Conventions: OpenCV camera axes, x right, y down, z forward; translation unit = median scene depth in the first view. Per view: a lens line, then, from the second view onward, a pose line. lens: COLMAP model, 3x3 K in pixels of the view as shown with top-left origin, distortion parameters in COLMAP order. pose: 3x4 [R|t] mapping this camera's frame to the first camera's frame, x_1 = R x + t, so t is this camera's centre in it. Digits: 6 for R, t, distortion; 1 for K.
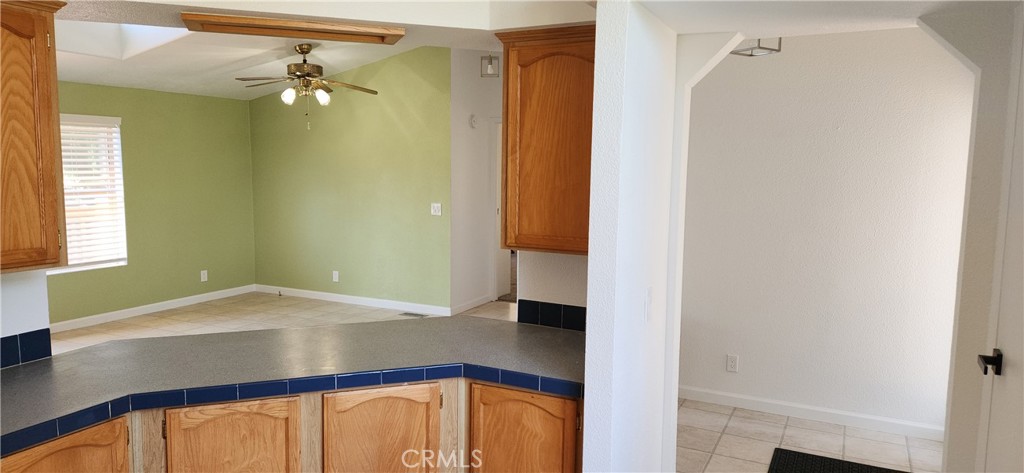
lens RADIAL K [[677.8, 0, 511.0], [0, 677.8, 241.7], [0, 0, 1]] dist [0.084487, -0.074955]
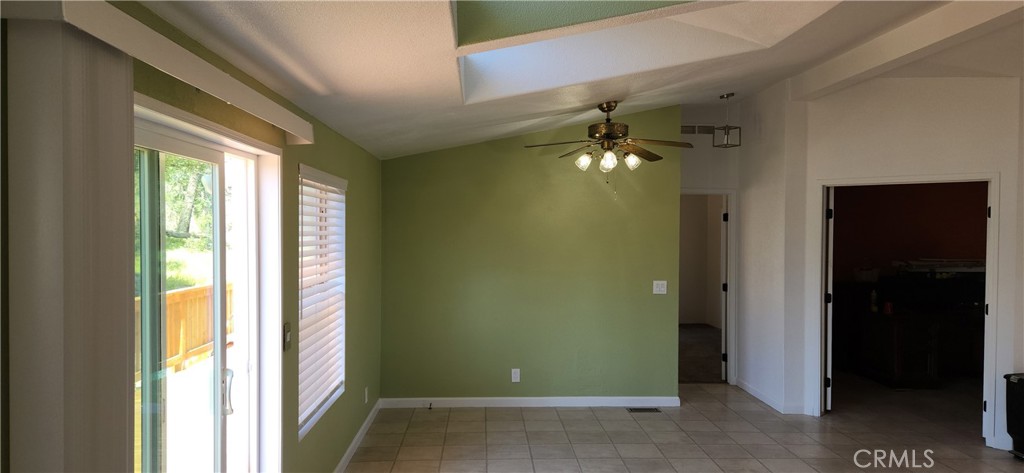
lens RADIAL K [[664.9, 0, 507.6], [0, 664.9, 234.8], [0, 0, 1]] dist [0.076195, -0.076276]
pose [[0.876188, -0.011013, 0.481843, -2.038401], [0.062867, 0.993809, -0.091604, -0.138896], [-0.477852, 0.110555, 0.871456, 0.906036]]
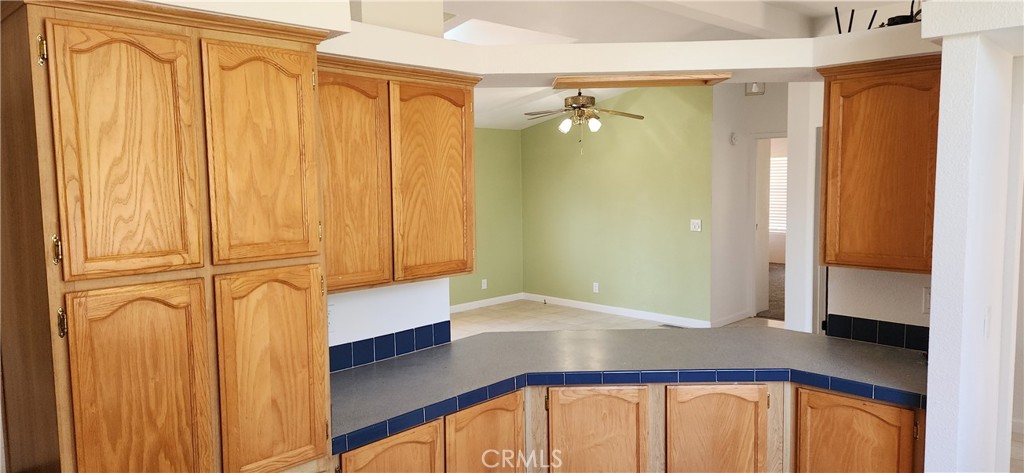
lens RADIAL K [[677.7, 0, 516.6], [0, 677.7, 234.9], [0, 0, 1]] dist [0.081184, -0.072295]
pose [[0.952624, 0.000748, -0.304150, -0.155633], [-0.009848, 0.999548, -0.028388, -0.002591], [0.303991, 0.030039, 0.952201, -0.205473]]
